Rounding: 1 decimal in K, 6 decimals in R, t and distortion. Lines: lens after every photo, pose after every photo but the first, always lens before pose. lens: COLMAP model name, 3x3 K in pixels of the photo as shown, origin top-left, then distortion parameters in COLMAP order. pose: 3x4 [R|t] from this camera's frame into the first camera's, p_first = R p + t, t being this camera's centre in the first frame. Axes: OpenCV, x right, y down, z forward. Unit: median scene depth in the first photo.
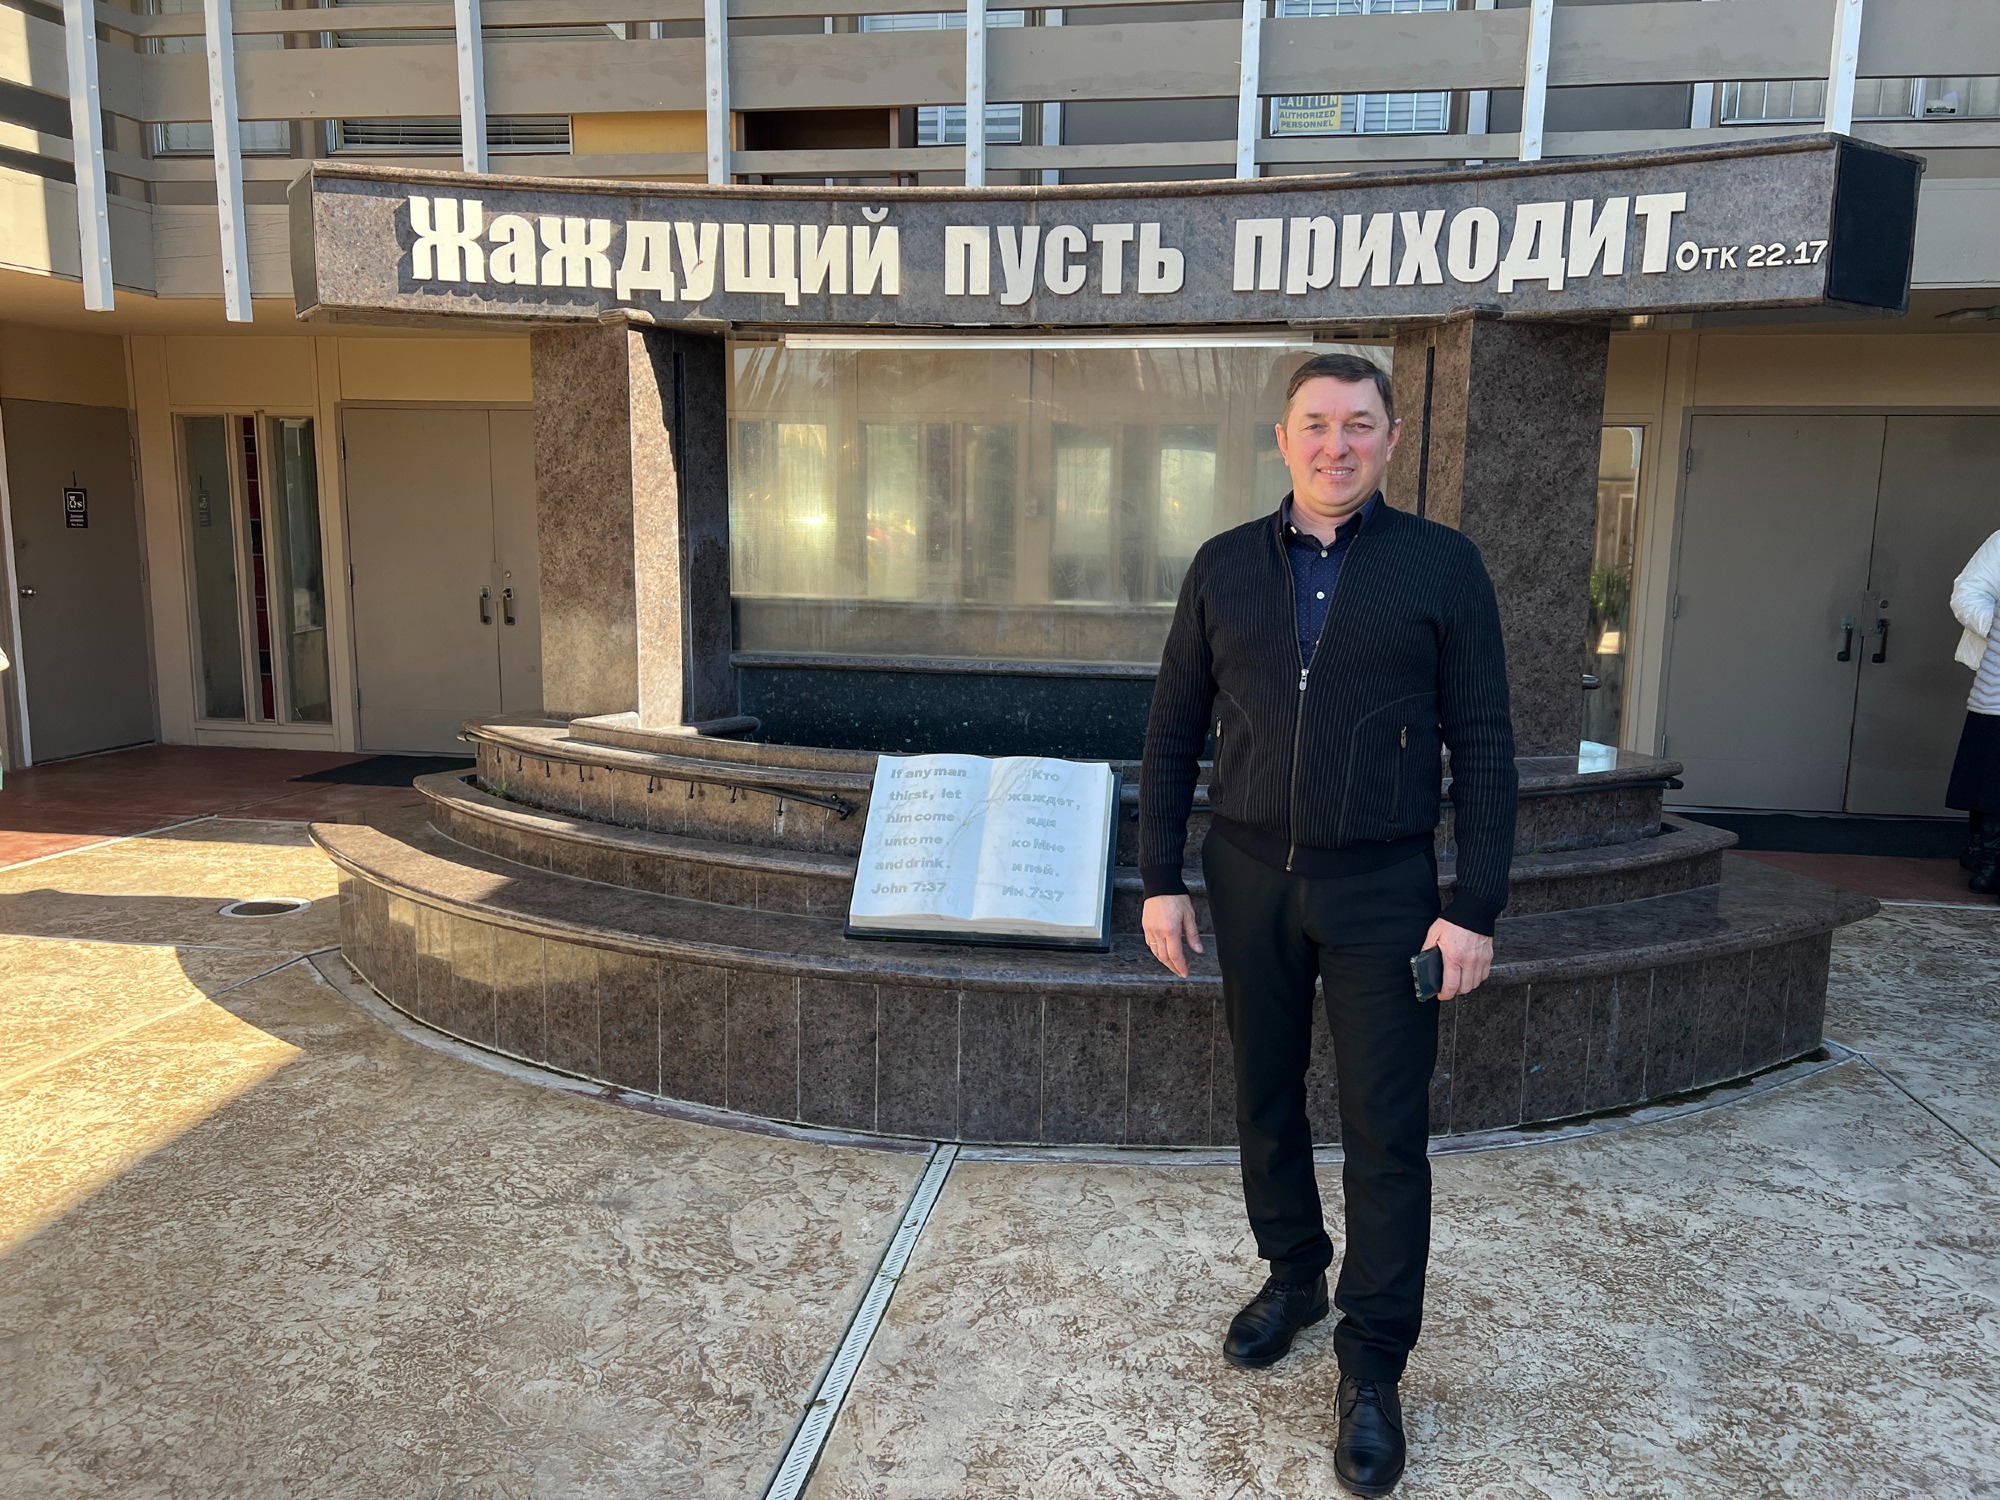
lens RADIAL K [[1496.3, 0, 998.7], [0, 1496.3, 760.9], [0, 0, 1]] dist [0.065487, -0.056225]
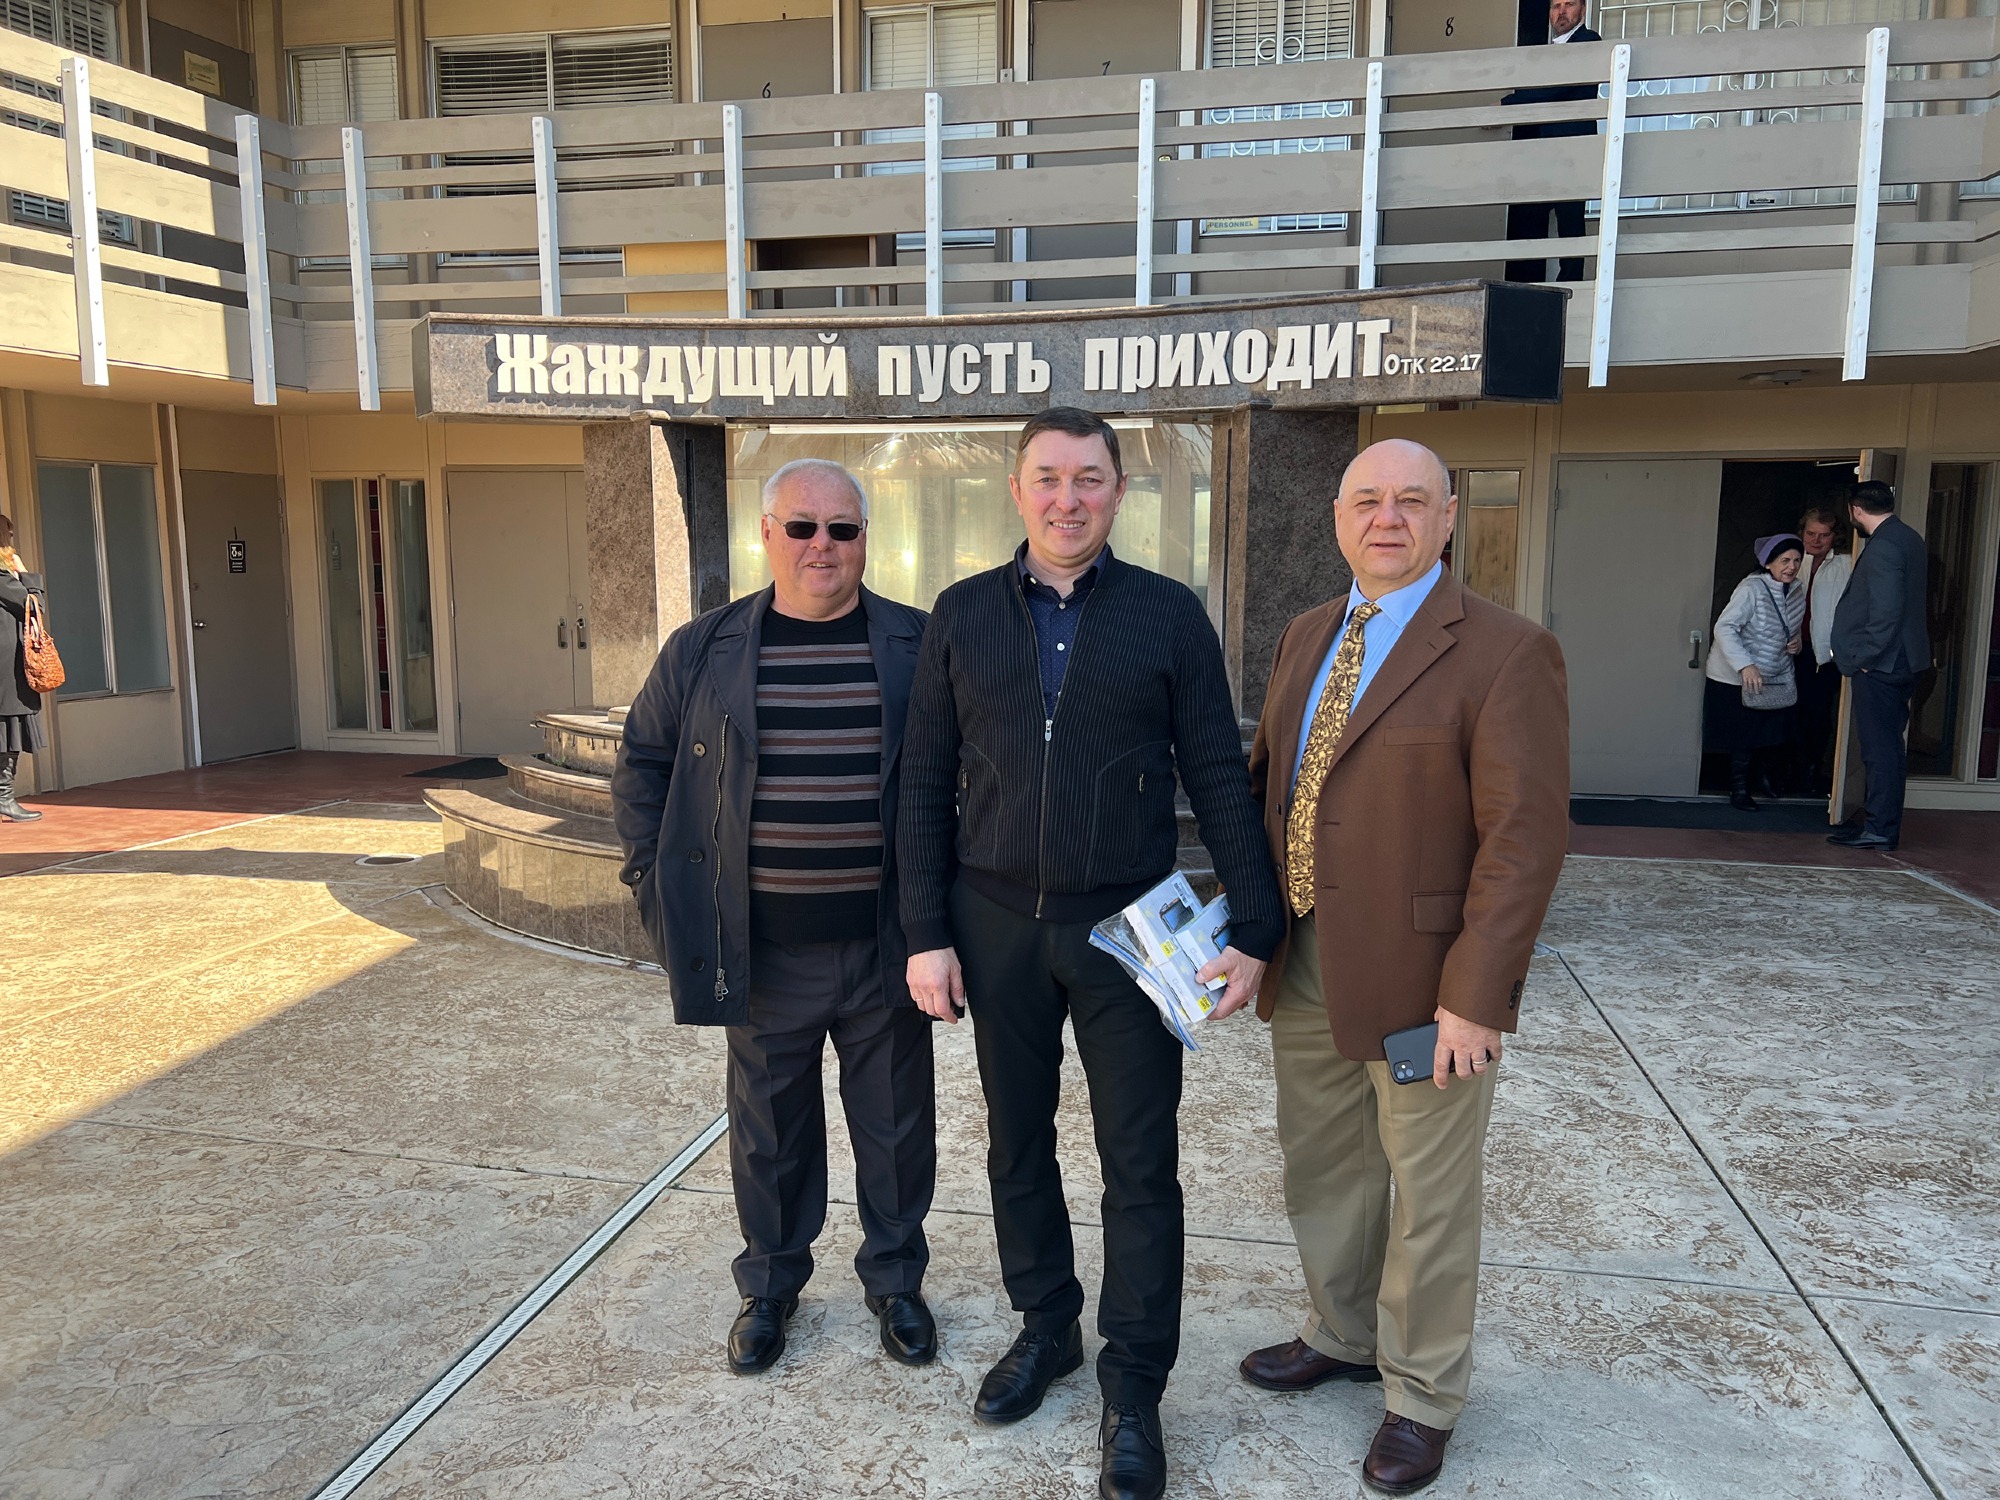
lens RADIAL K [[1503.7, 0, 983.8], [0, 1503.7, 763.5], [0, 0, 1]] dist [0.120894, -0.196705]
pose [[0.997581, -0.003709, -0.069421, 0.155727], [0.002279, 0.999784, -0.020662, 0.053482], [0.069483, 0.020453, 0.997373, -0.362150]]
